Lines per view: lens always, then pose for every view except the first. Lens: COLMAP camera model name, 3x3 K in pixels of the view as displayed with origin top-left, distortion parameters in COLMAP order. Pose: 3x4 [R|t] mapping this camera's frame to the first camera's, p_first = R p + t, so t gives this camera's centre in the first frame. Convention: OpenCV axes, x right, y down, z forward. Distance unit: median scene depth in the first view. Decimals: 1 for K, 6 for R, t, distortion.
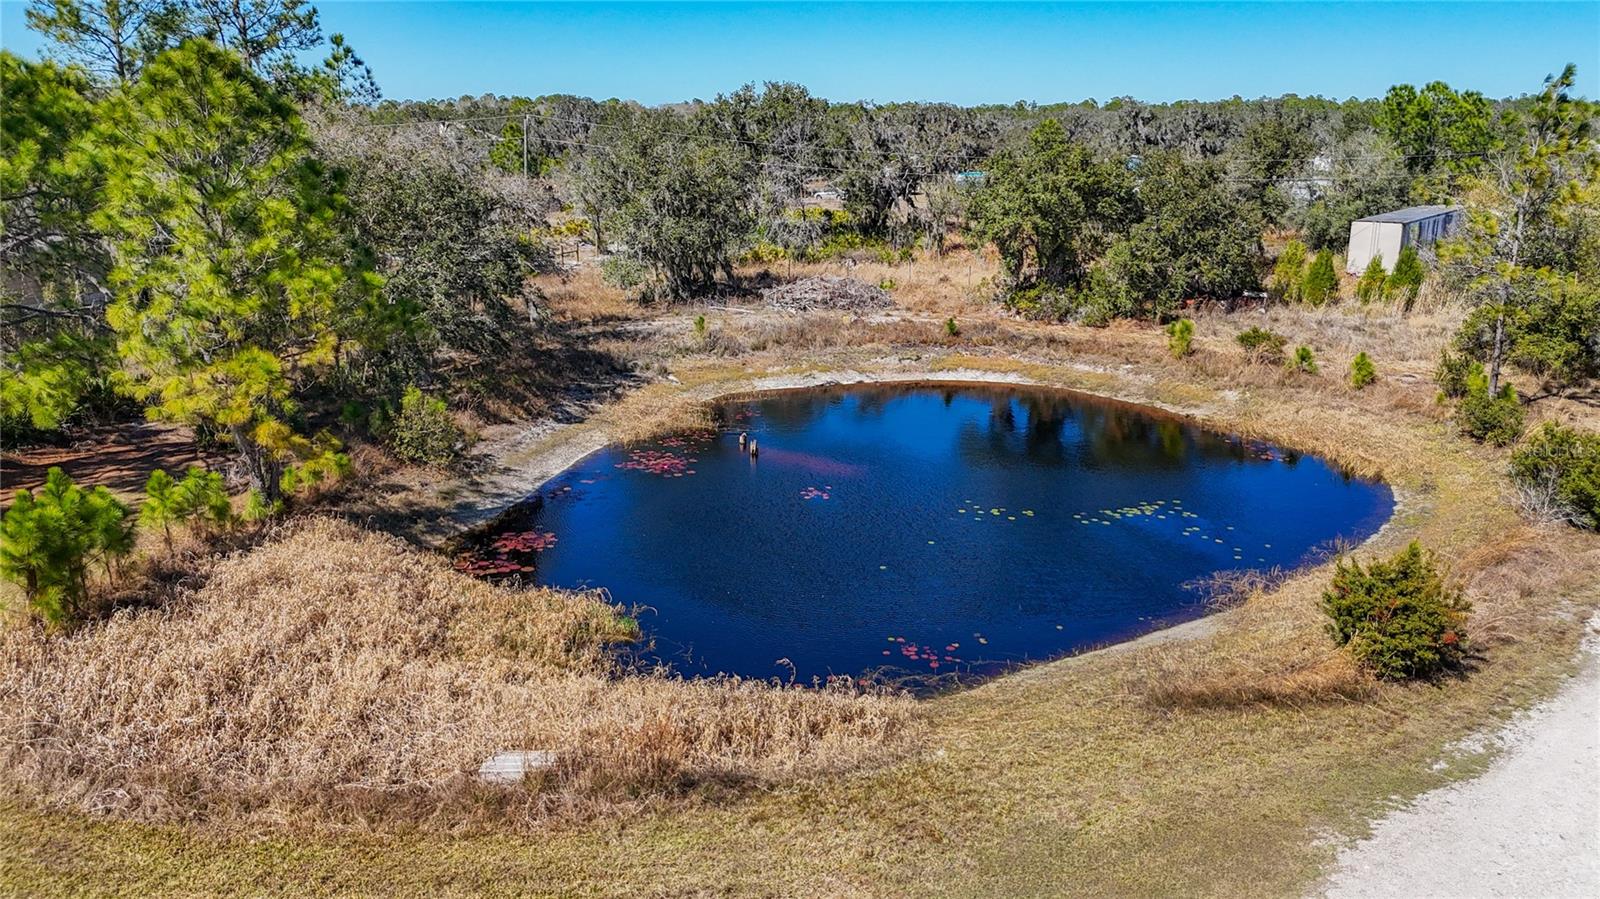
lens RADIAL K [[1133.2, 0, 800.5], [0, 1133.2, 449.8], [0, 0, 1]] dist [0.019315, 0.004517]
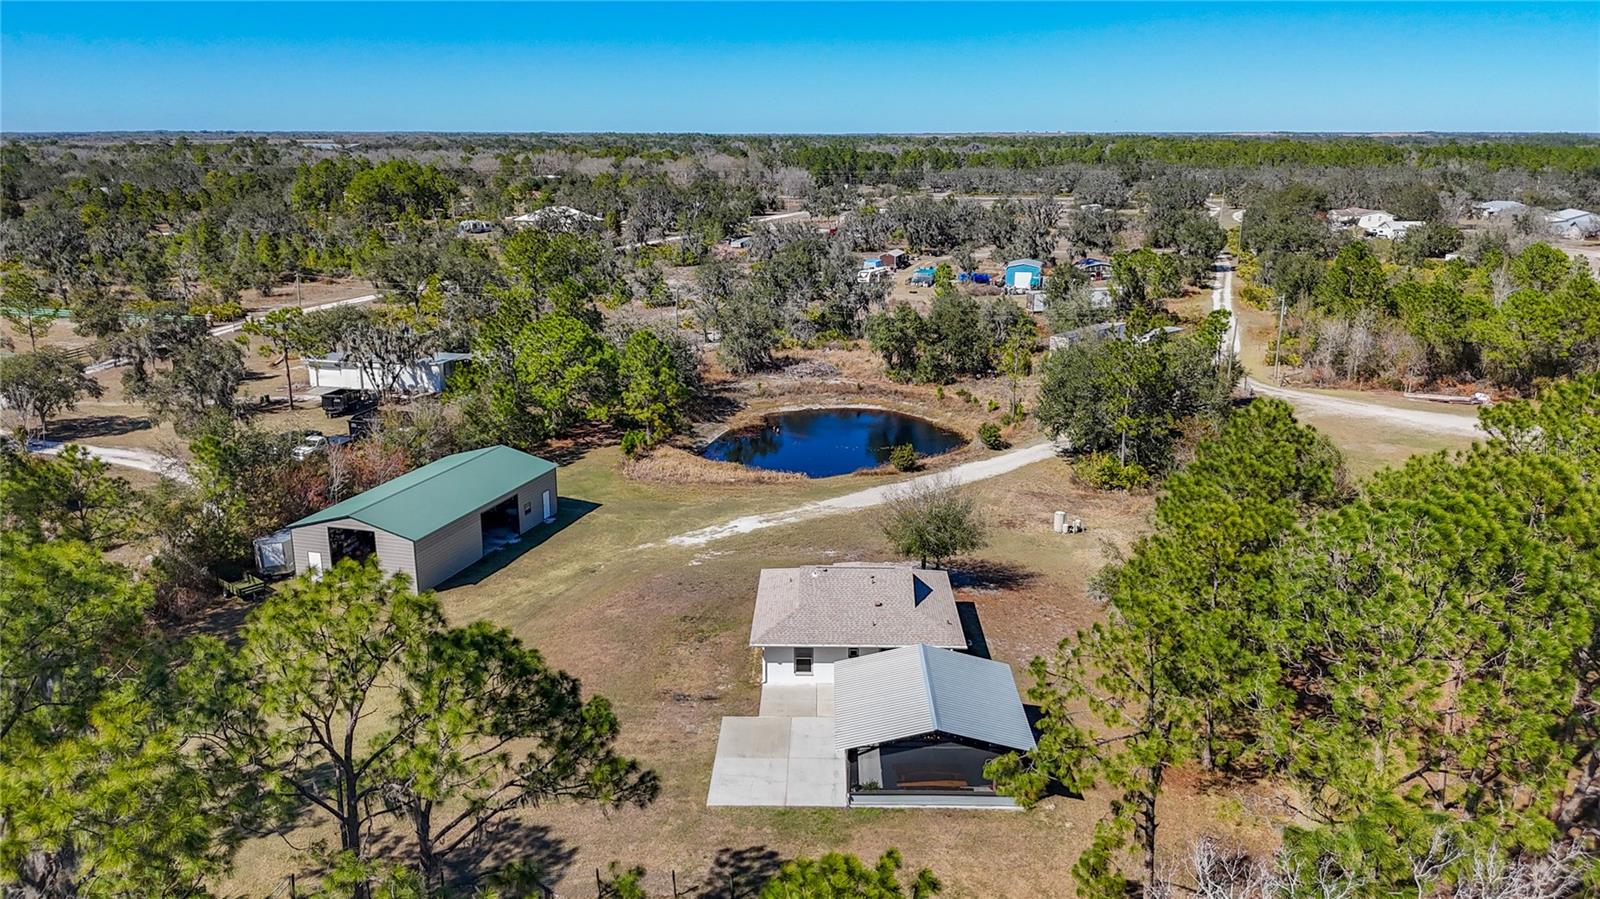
lens RADIAL K [[1133.2, 0, 800.9], [0, 1133.2, 449.0], [0, 0, 1]] dist [0.019315, 0.004517]
pose [[0.999371, 0.005634, -0.035000, 0.089474], [-0.006054, 0.999911, -0.011901, 0.058772], [0.034930, 0.012105, 0.999316, -1.452978]]
